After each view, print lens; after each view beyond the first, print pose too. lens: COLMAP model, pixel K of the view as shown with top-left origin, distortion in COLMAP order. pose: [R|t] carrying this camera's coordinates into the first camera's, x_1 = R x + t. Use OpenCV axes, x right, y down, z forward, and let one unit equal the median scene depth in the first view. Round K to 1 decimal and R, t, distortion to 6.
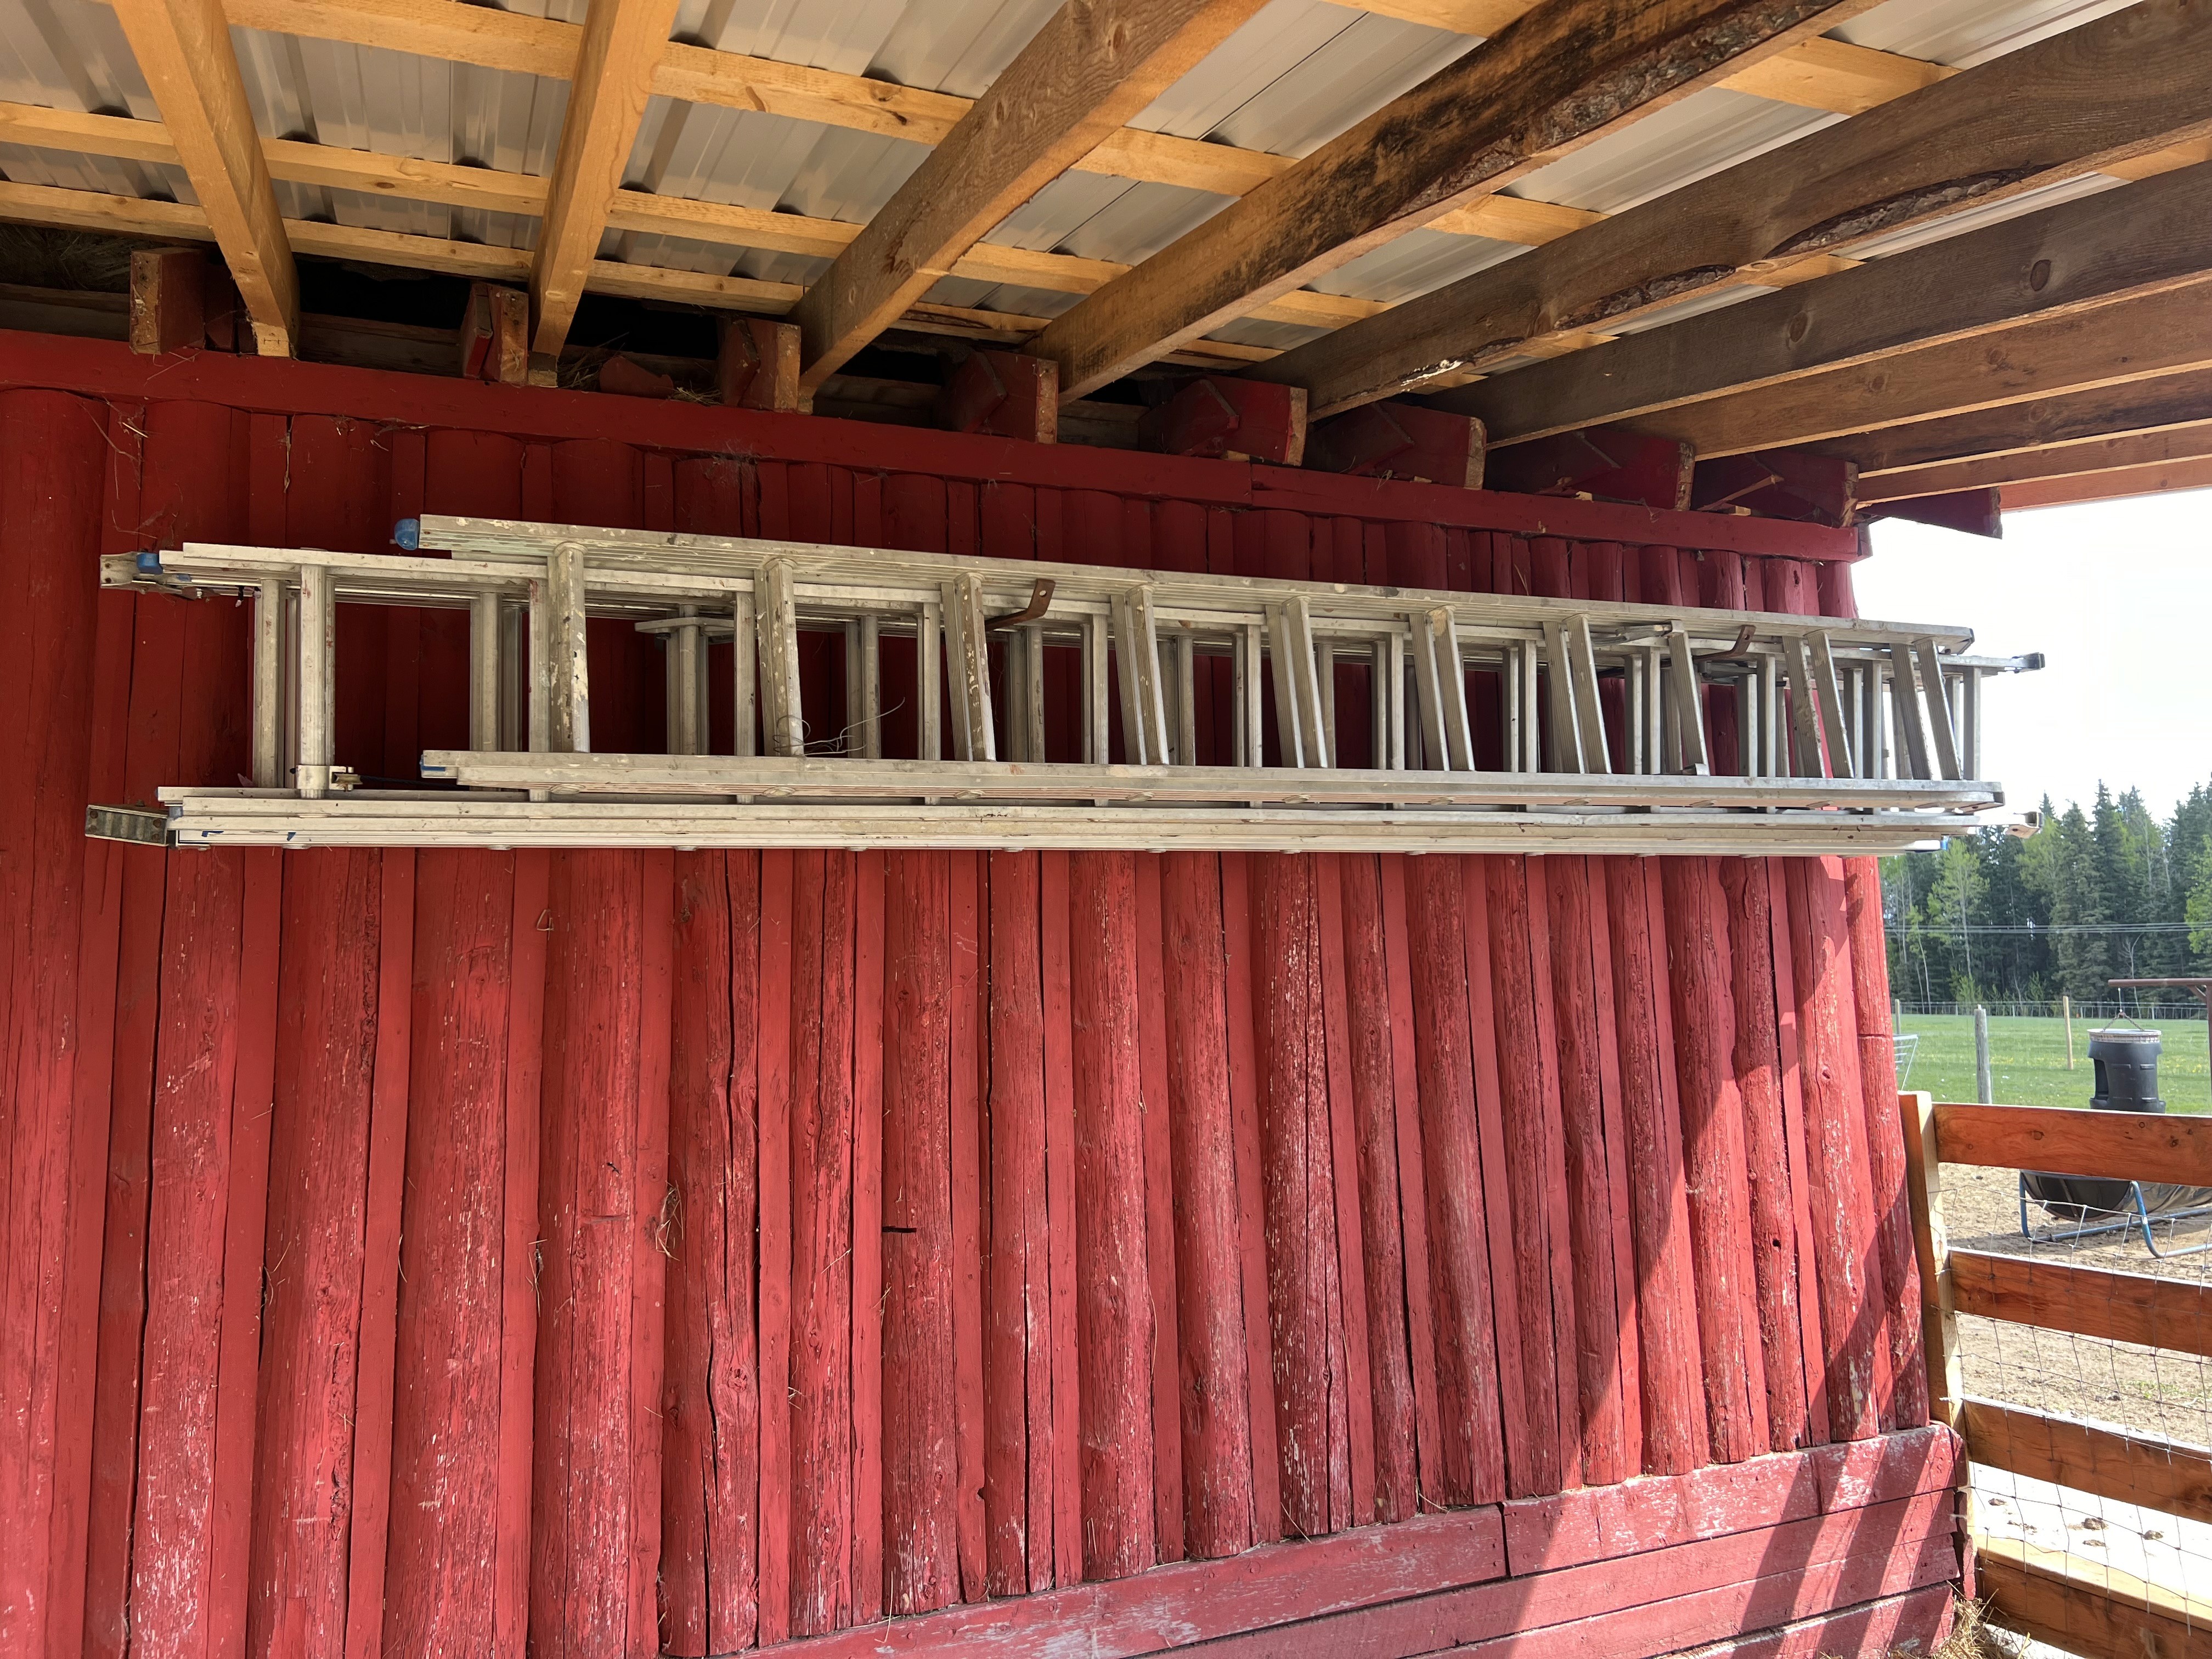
lens RADIAL K [[1670.6, 0, 1109.2], [0, 1670.6, 829.6], [0, 0, 1]] dist [0.029766, -0.030454]
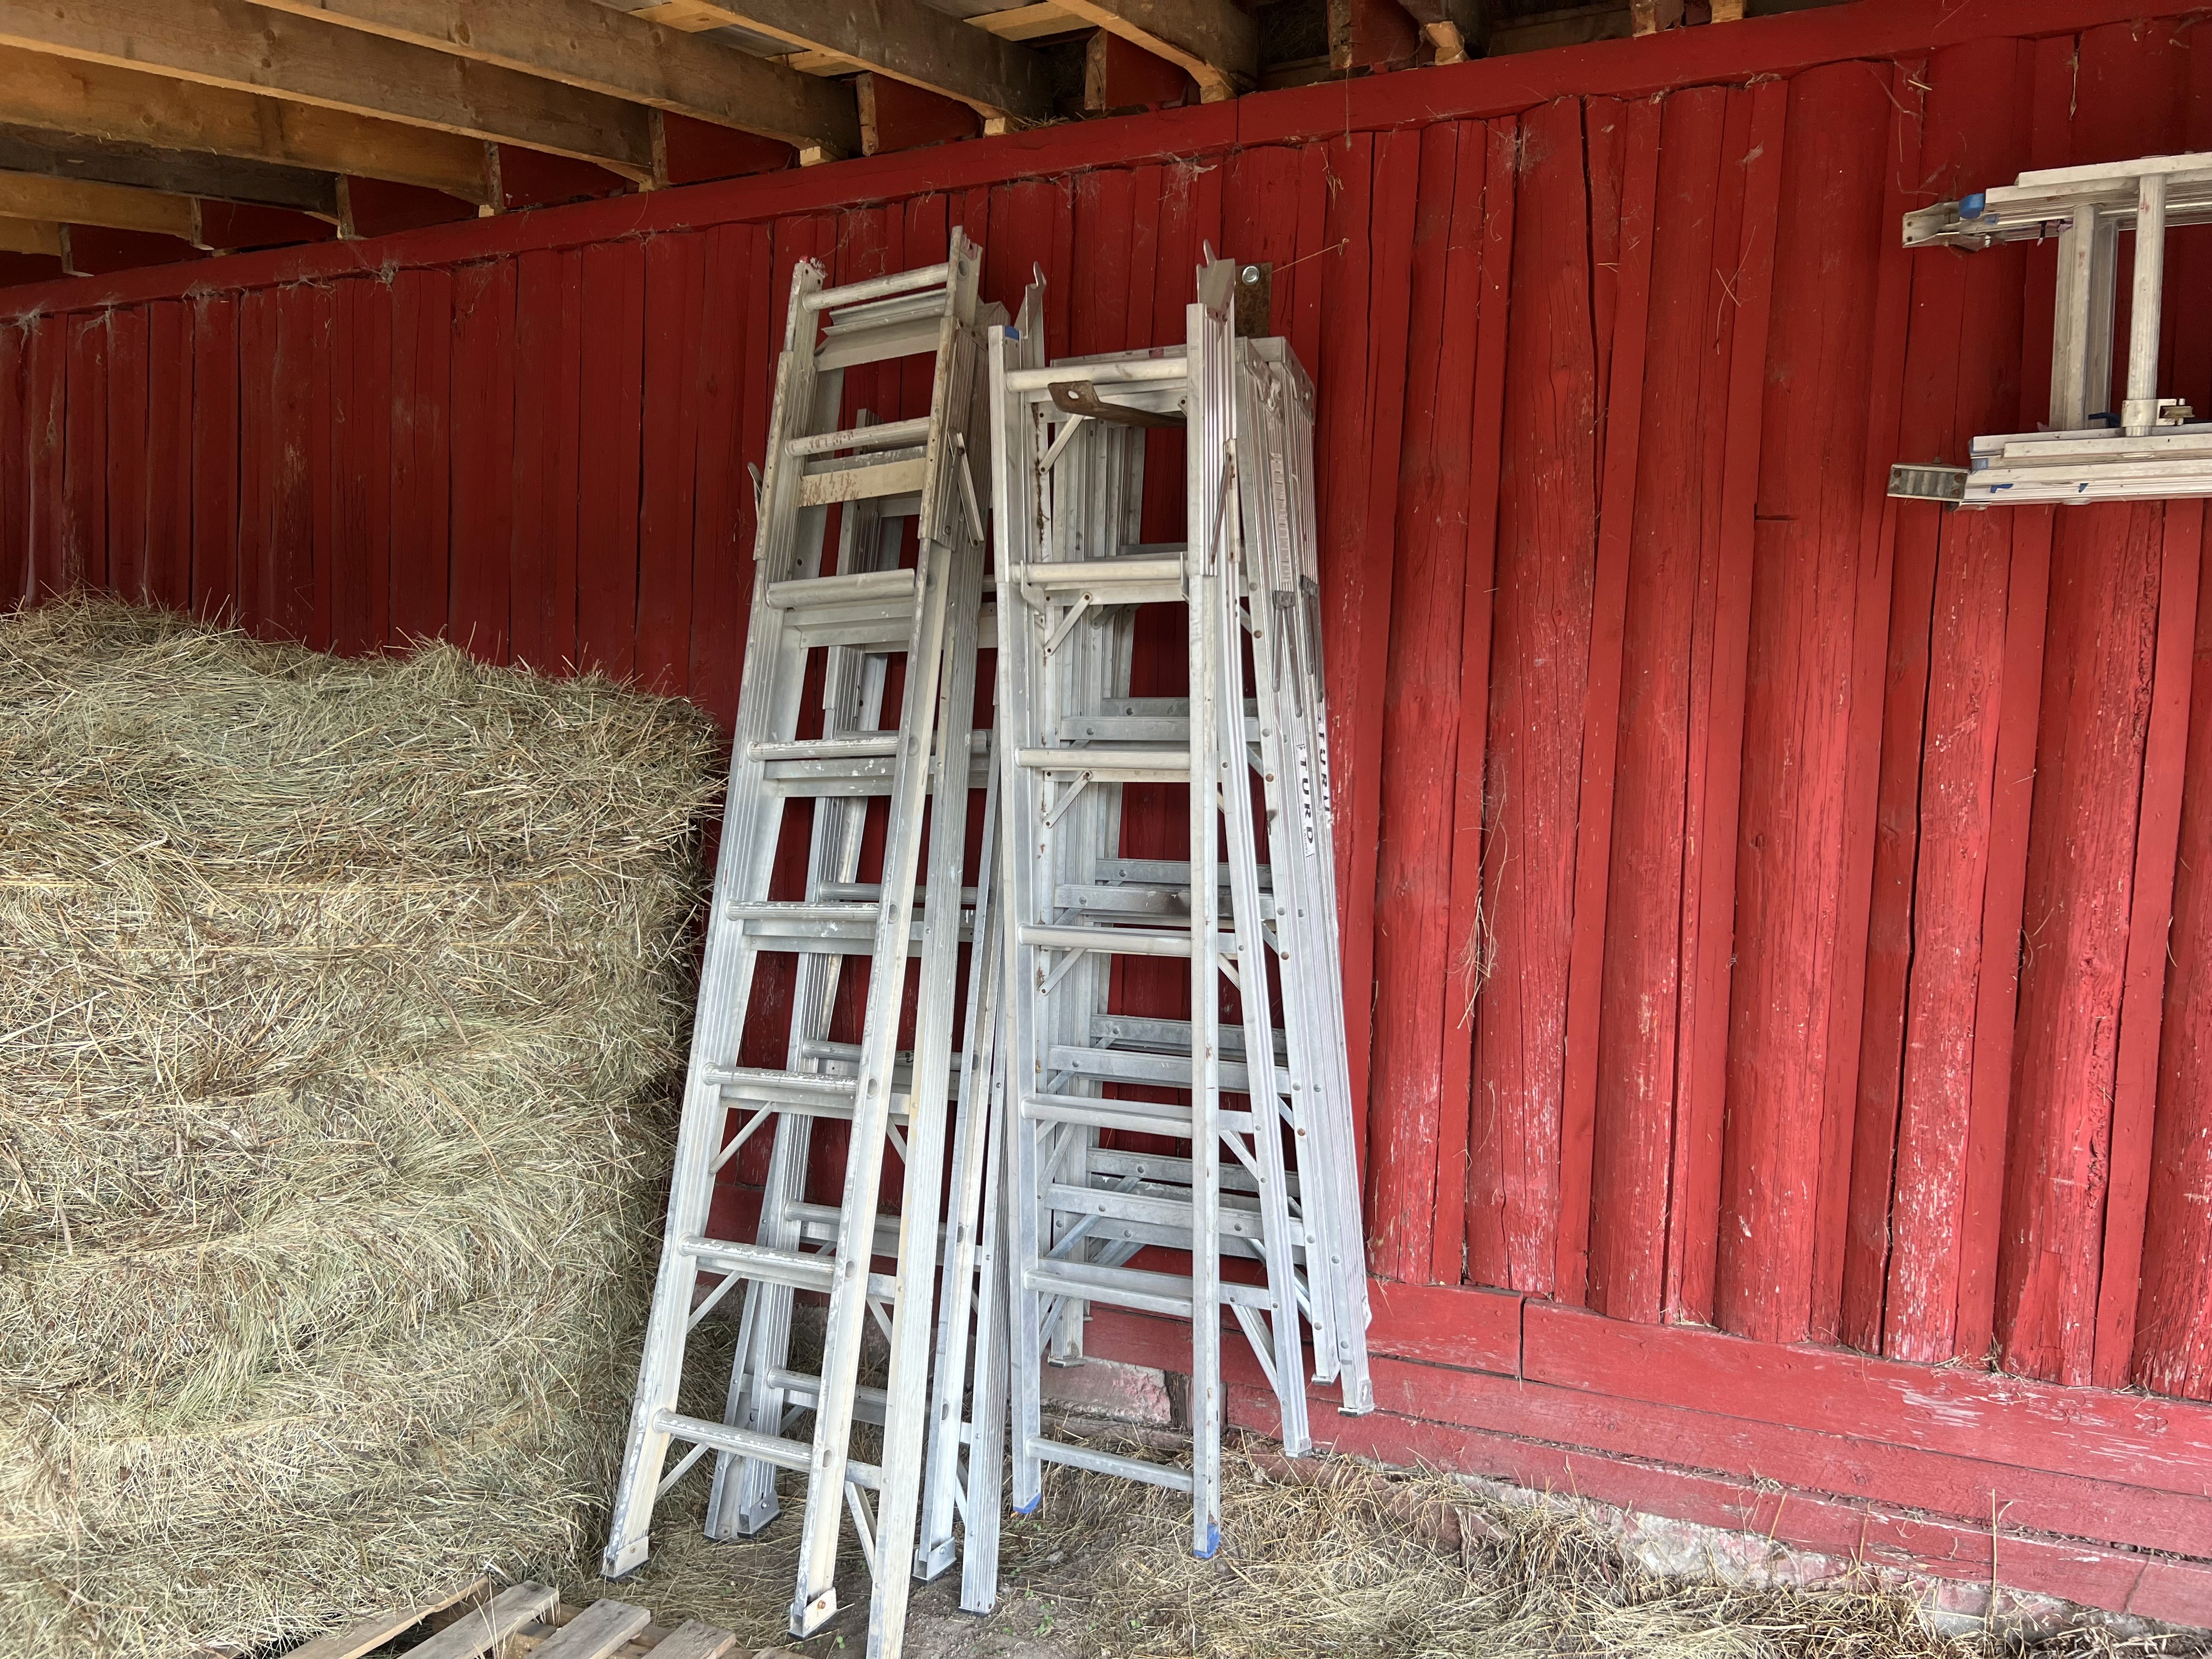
lens RADIAL K [[1670.6, 0, 1106.2], [0, 1670.6, 829.8], [0, 0, 1]] dist [0.029766, -0.030454]
pose [[0.668232, 0.079159, -0.739729, -0.133227], [0.036000, 0.989718, 0.138430, 0.043003], [0.743081, -0.119134, 0.658512, -0.062469]]
